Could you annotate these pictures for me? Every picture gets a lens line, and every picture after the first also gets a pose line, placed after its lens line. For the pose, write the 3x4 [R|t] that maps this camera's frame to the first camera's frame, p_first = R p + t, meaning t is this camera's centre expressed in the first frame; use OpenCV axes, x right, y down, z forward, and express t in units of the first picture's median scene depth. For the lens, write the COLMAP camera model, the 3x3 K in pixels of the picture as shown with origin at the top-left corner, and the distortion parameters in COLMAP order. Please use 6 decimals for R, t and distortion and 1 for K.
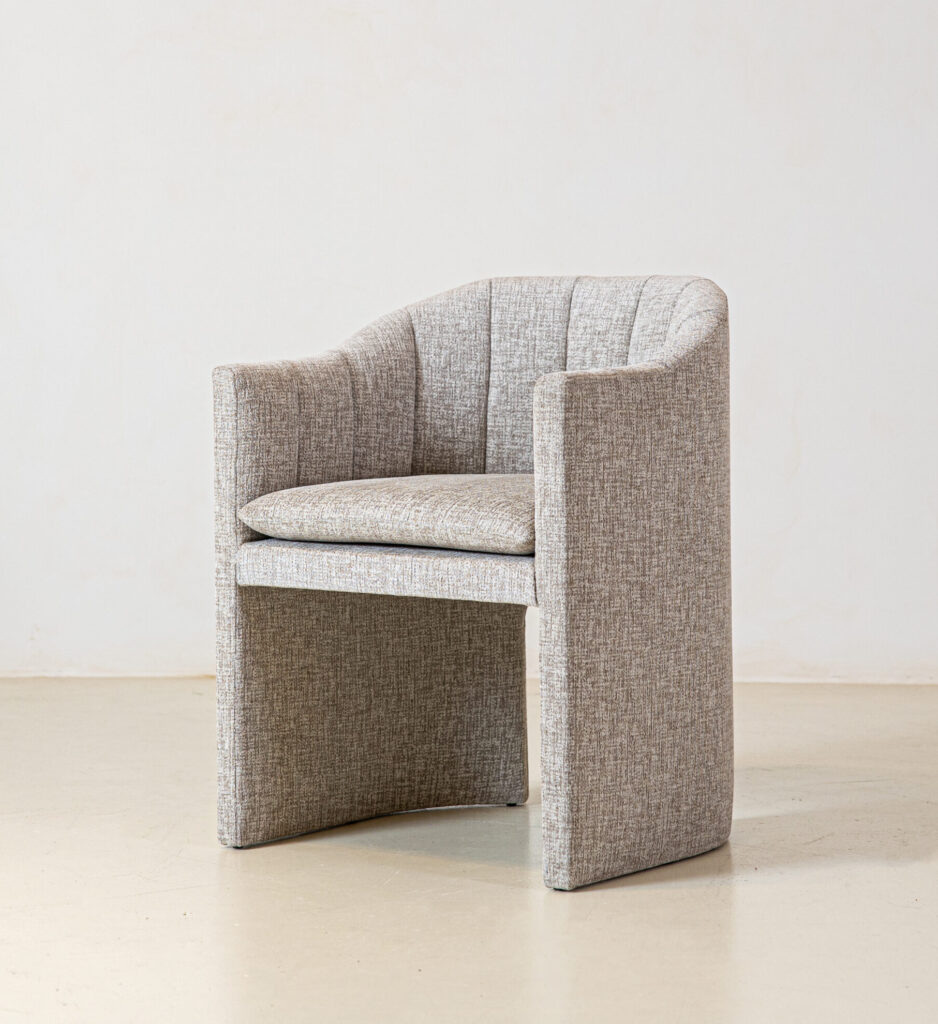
lens RADIAL K [[2433.0, 0, 470.2], [0, 2433.0, 511.5], [0, 0, 1]] dist [0.098104, 0.000000]
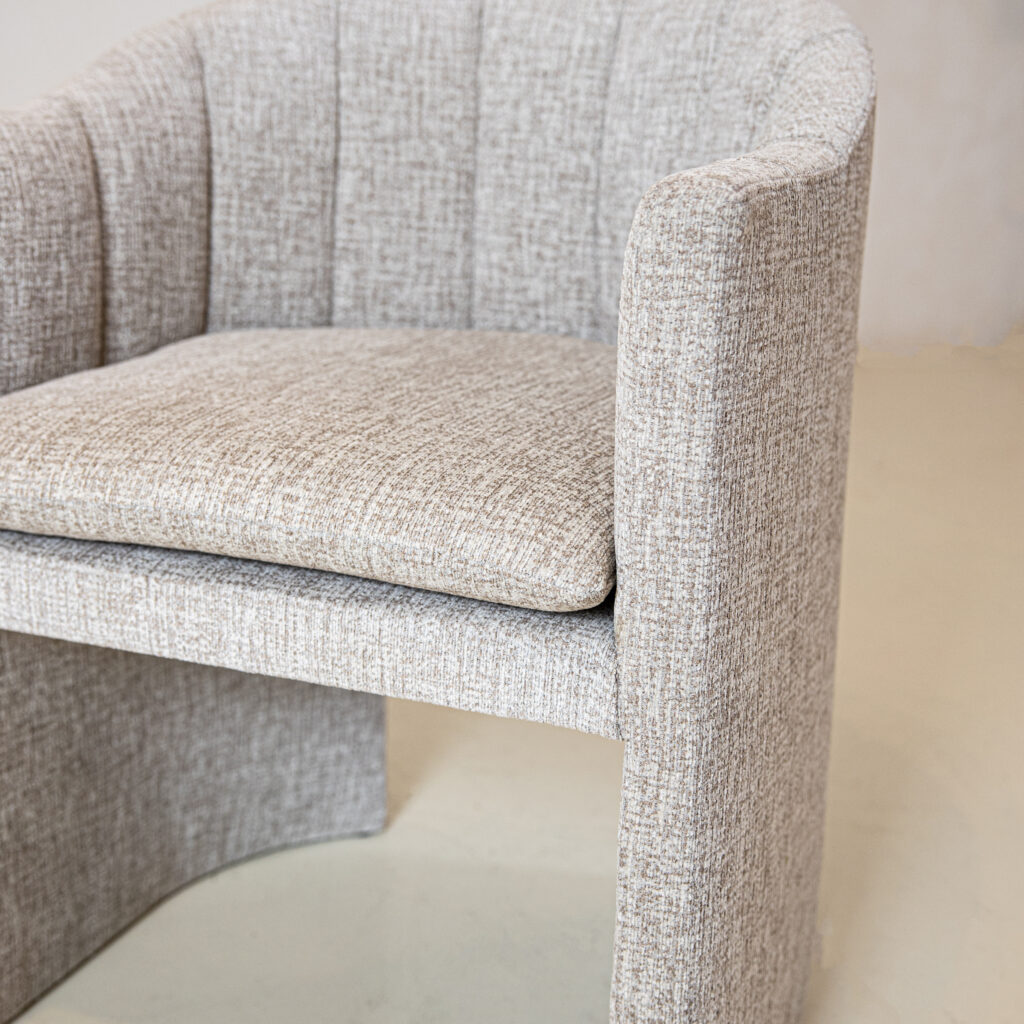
lens RADIAL K [[1646.7, 0, 504.2], [0, 1646.7, 511.5], [0, 0, 1]] dist [0.017101, 0.000000]
pose [[0.971752, -0.037655, 0.232983, -0.047993], [-0.004986, 0.983694, 0.179782, -0.043375], [-0.235953, -0.175865, 0.955718, 0.635519]]
